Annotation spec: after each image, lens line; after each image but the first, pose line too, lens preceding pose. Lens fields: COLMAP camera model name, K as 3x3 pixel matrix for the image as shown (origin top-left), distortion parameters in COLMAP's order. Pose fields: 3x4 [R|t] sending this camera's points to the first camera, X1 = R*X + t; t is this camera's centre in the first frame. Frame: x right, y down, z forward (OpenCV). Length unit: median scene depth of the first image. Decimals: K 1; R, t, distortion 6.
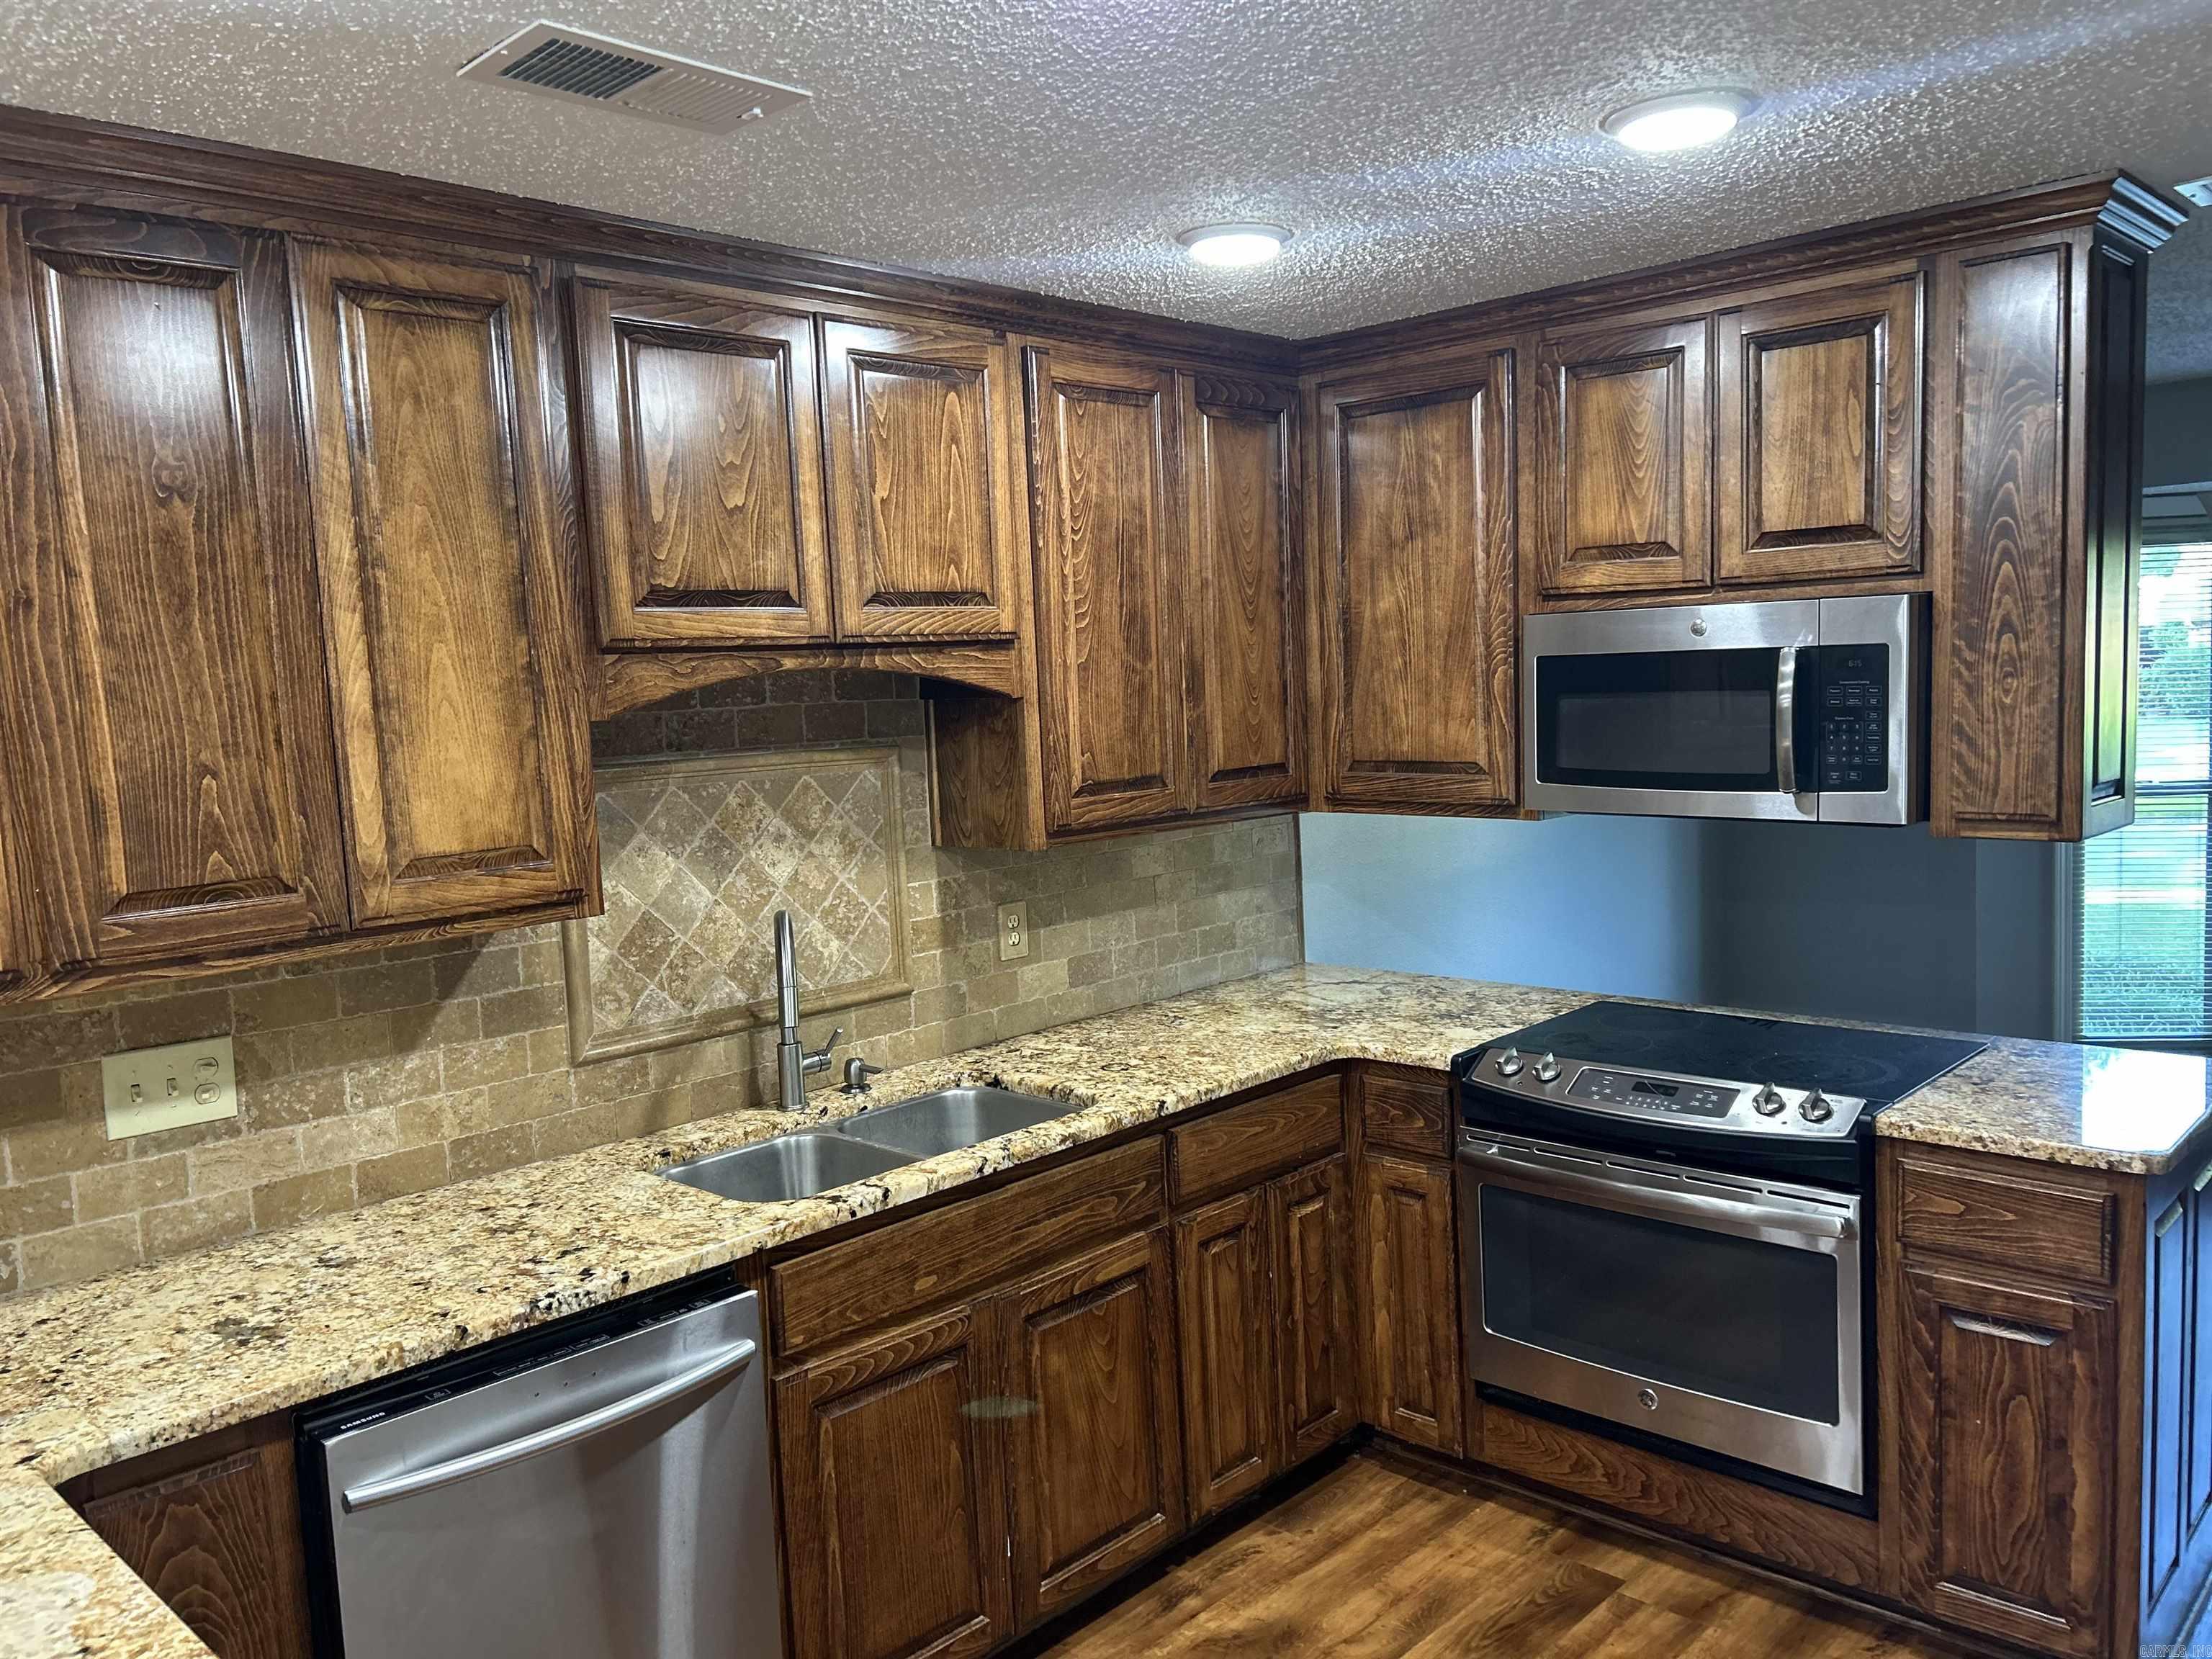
lens RADIAL K [[1648.5, 0, 1121.1], [0, 1648.5, 839.2], [0, 0, 1]] dist [0.059561, -0.060093]
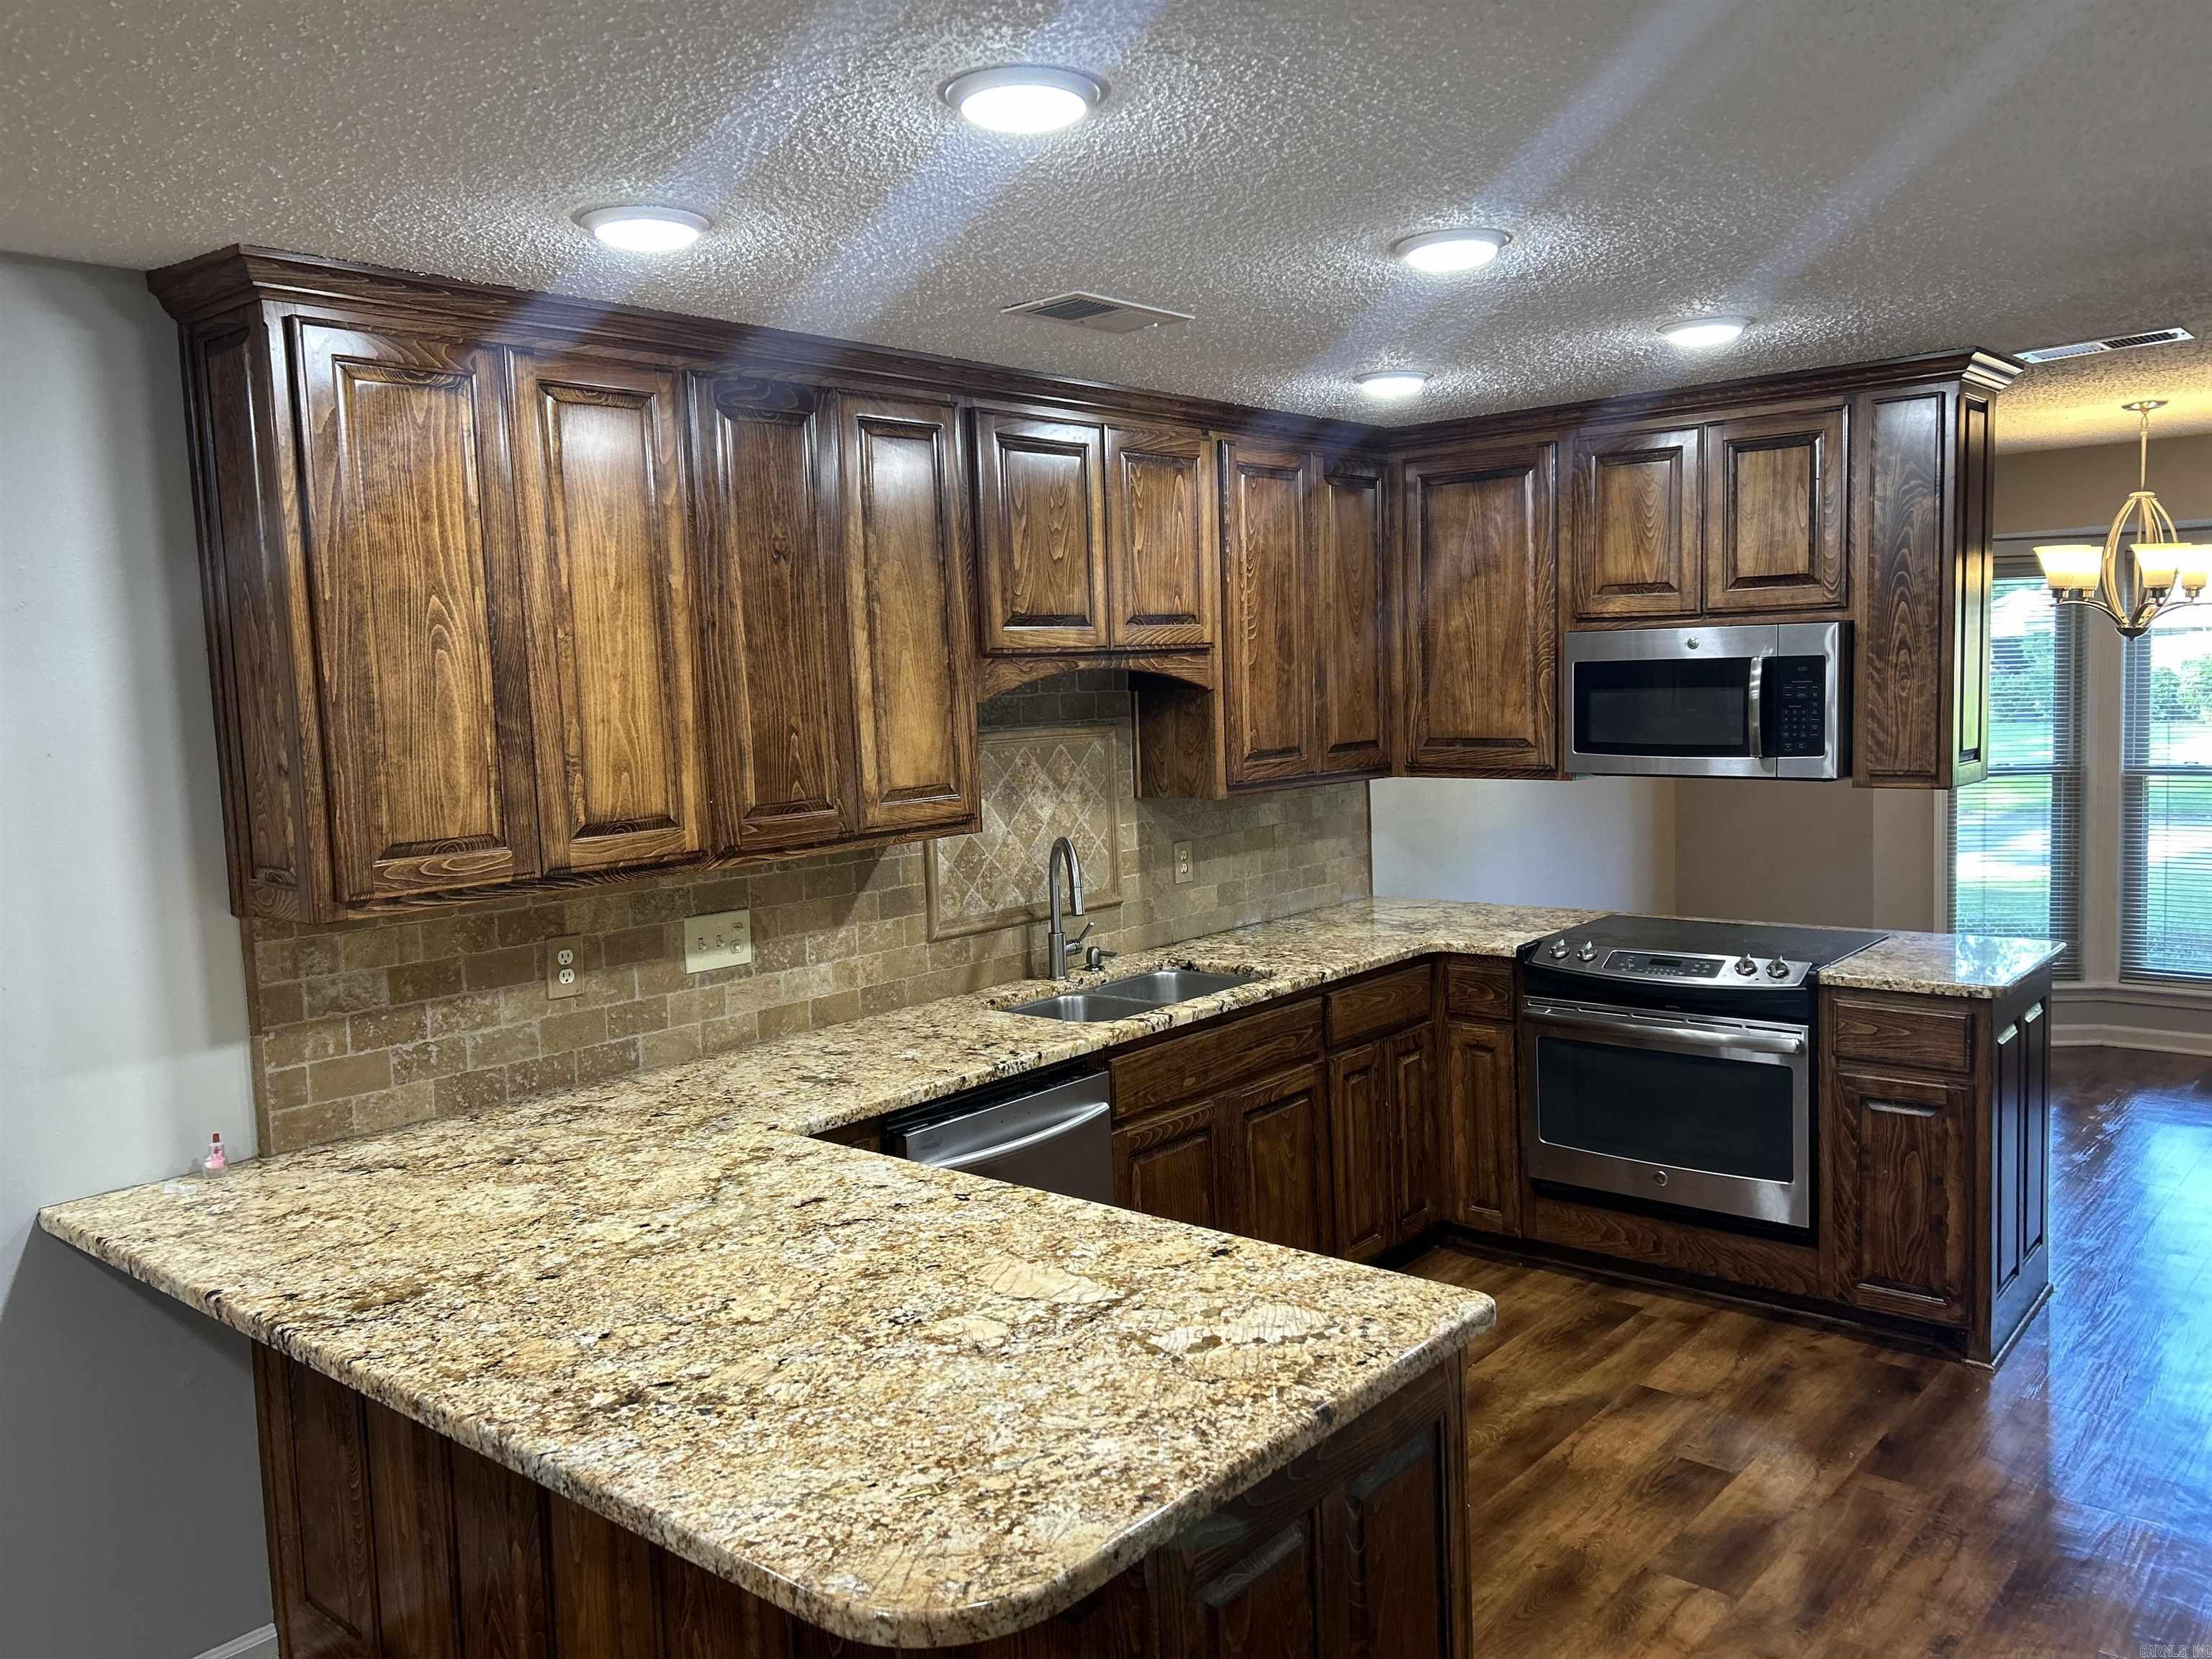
lens RADIAL K [[1648.5, 0, 1109.4], [0, 1648.5, 827.1], [0, 0, 1]] dist [0.059561, -0.060093]
pose [[0.998734, 0.002620, 0.050238, -0.241610], [-0.002226, 0.999966, -0.007887, 0.046664], [-0.050257, 0.007766, 0.998706, -0.431141]]
